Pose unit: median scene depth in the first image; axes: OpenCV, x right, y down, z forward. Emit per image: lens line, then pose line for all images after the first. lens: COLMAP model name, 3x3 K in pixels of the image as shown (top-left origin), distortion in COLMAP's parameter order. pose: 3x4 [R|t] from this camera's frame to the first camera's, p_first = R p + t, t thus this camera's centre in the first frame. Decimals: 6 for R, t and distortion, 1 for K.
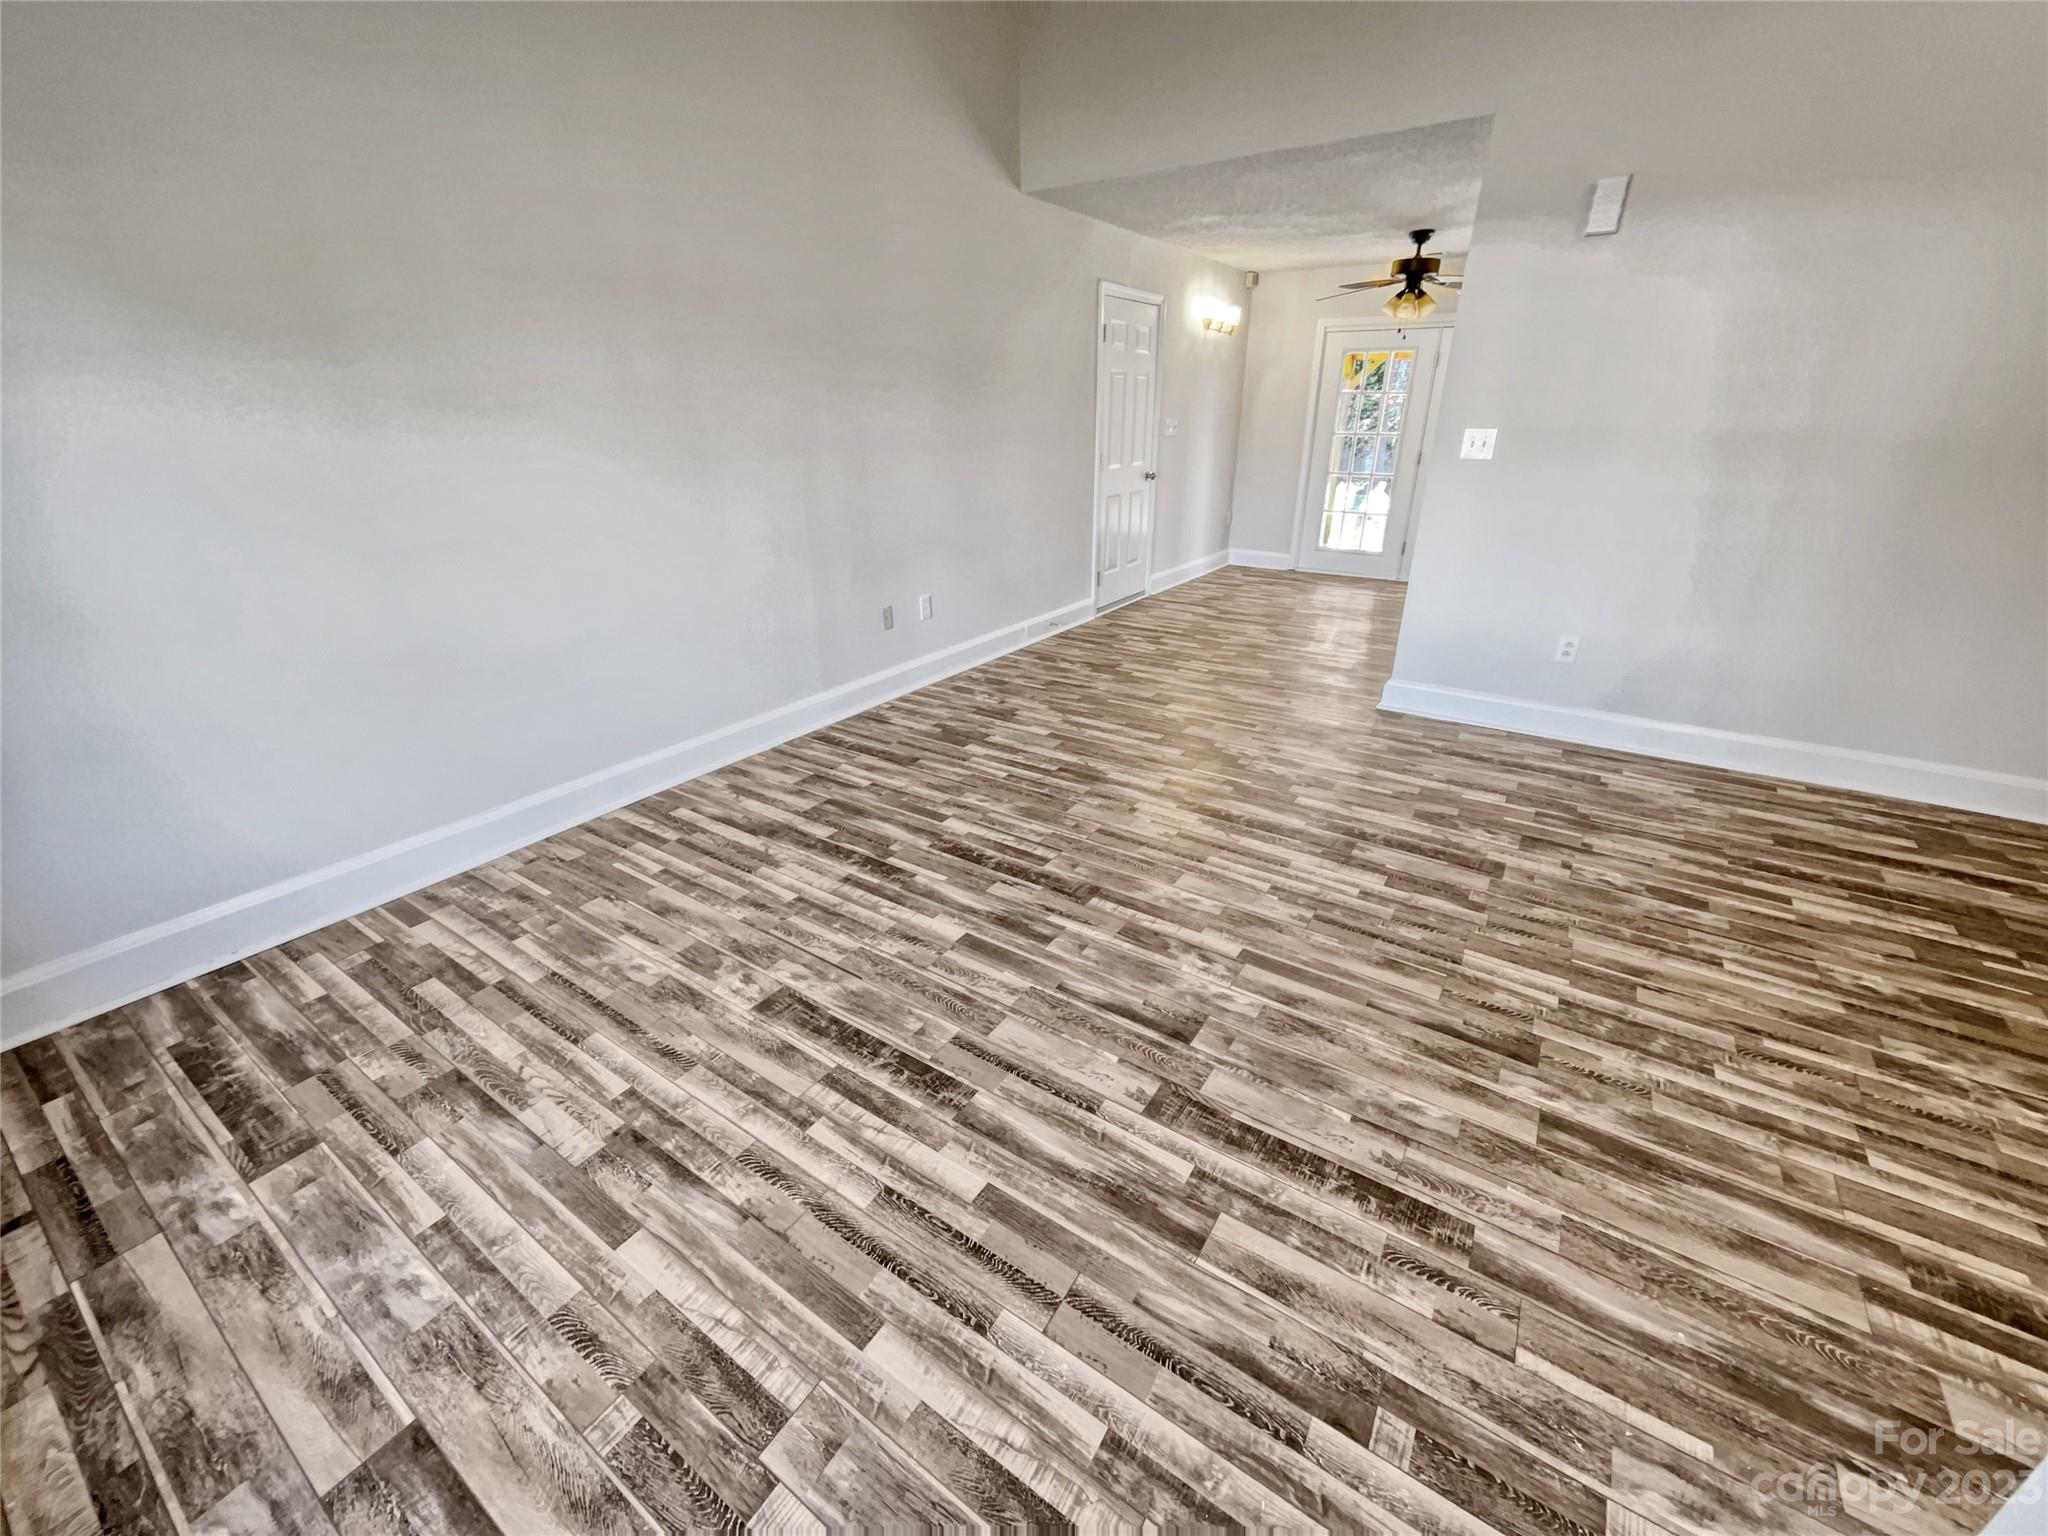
lens RADIAL K [[827.5, 0, 1027.7], [0, 827.5, 770.7], [0, 0, 1]] dist [0.003729, 0.000546]
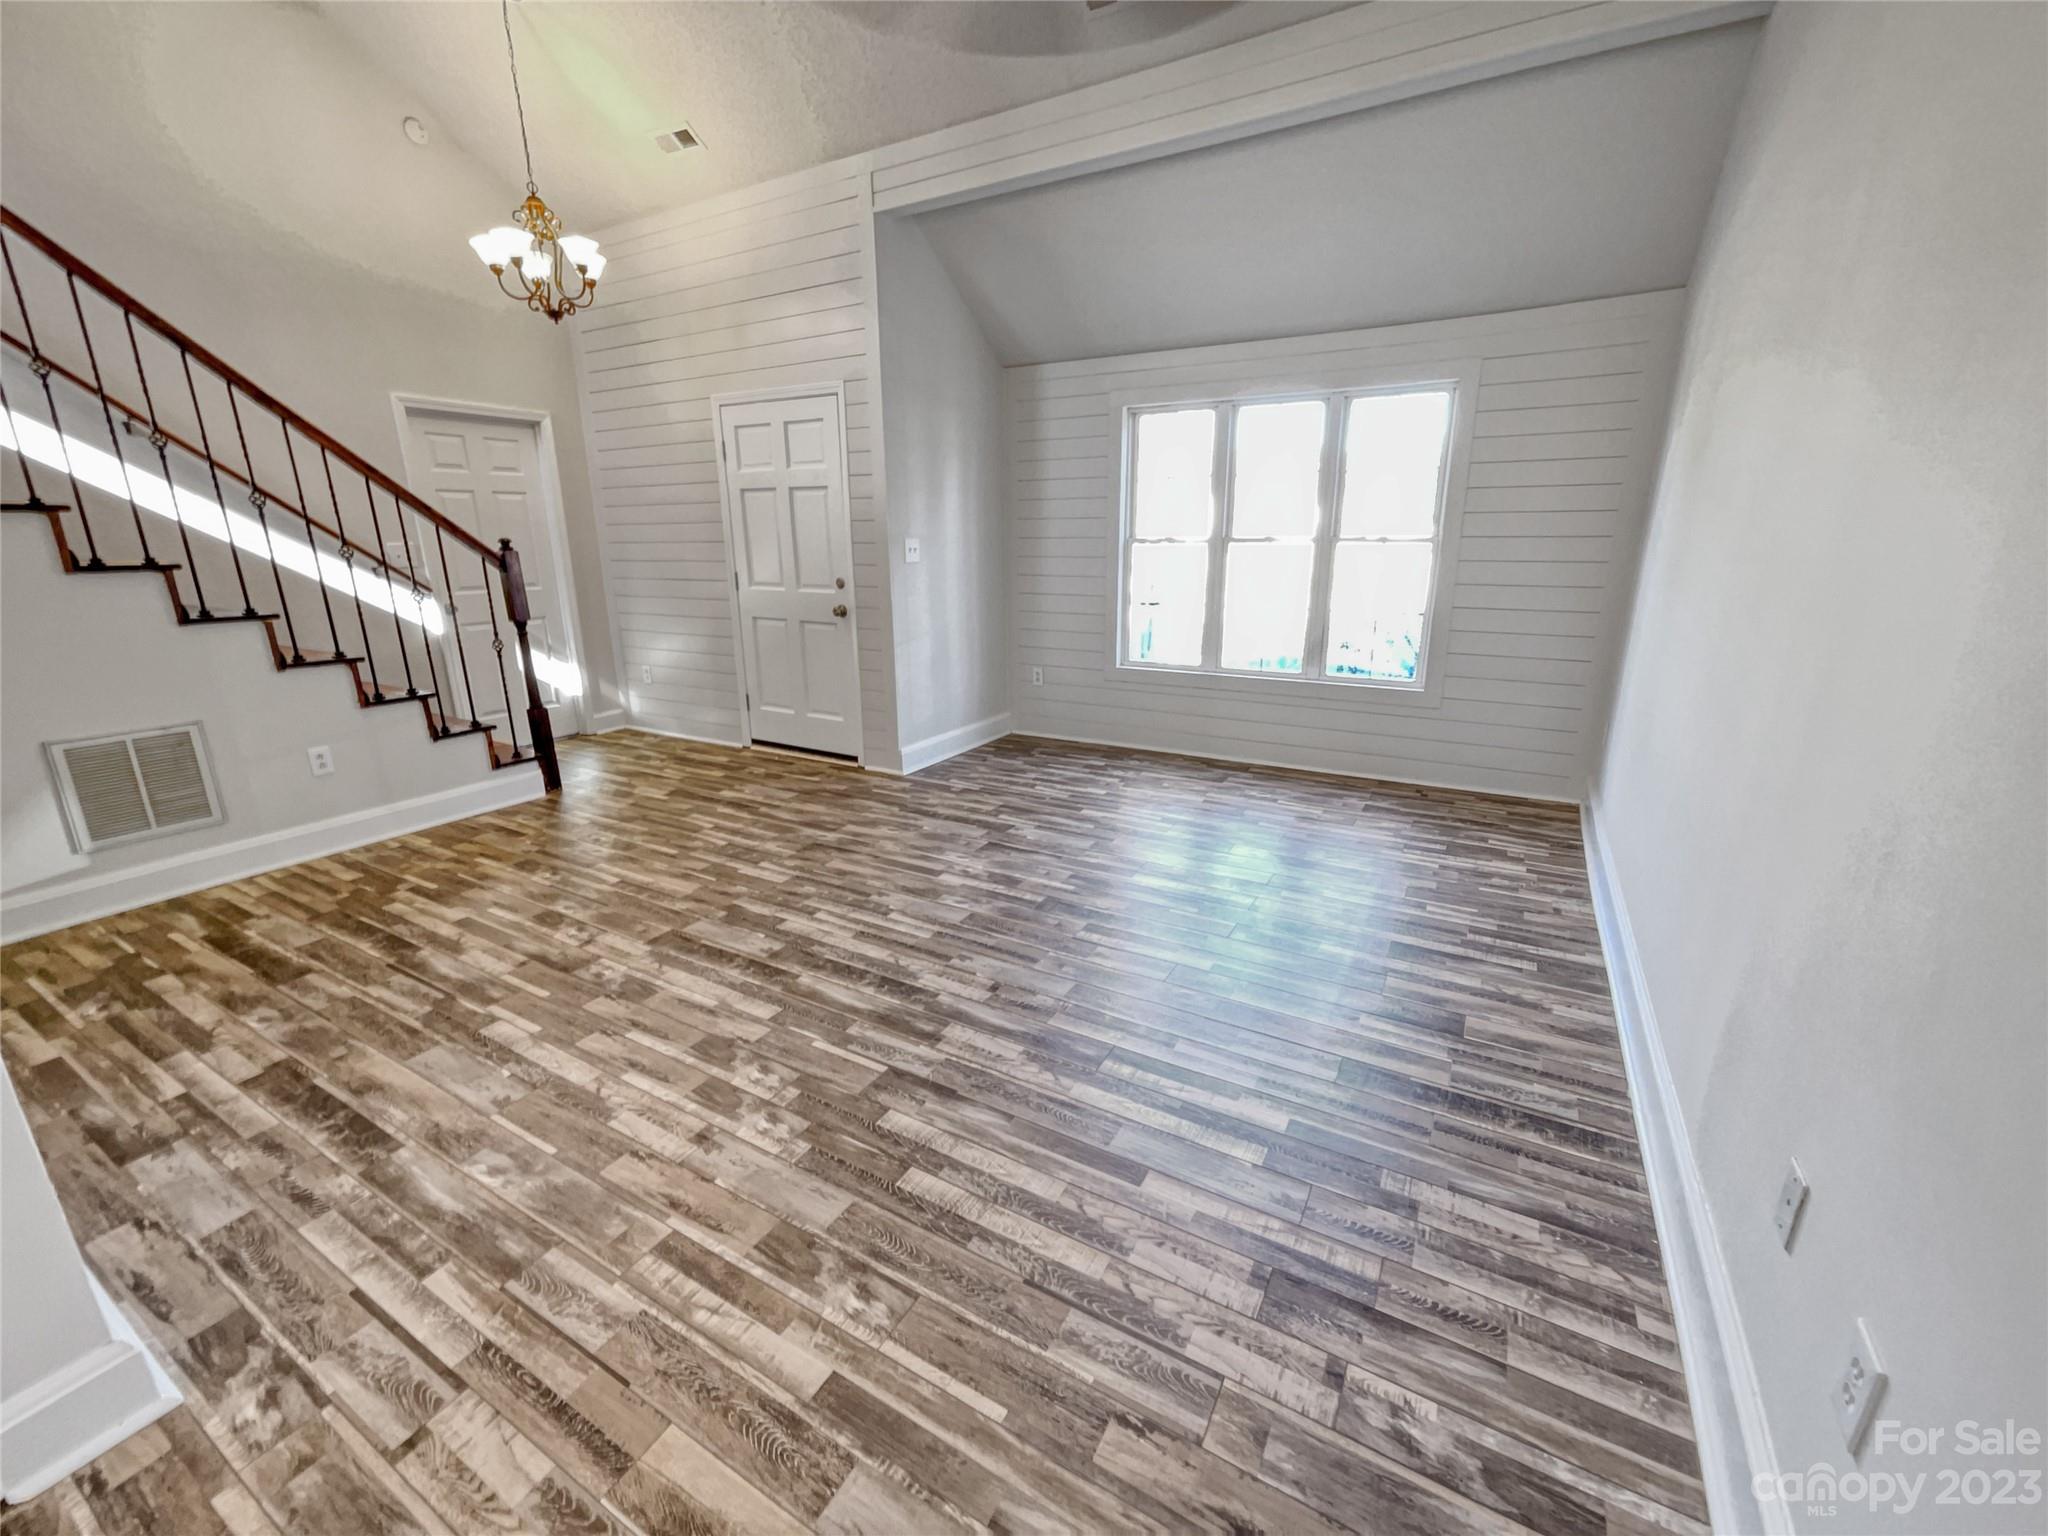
lens RADIAL K [[827.5, 0, 1026.4], [0, 827.5, 761.6], [0, 0, 1]] dist [0.003729, 0.000546]
pose [[-0.997737, 0.028163, -0.061055, 0.173279], [-0.017118, 0.771740, 0.635708, -0.799307], [0.065022, 0.635315, -0.769511, 1.850594]]
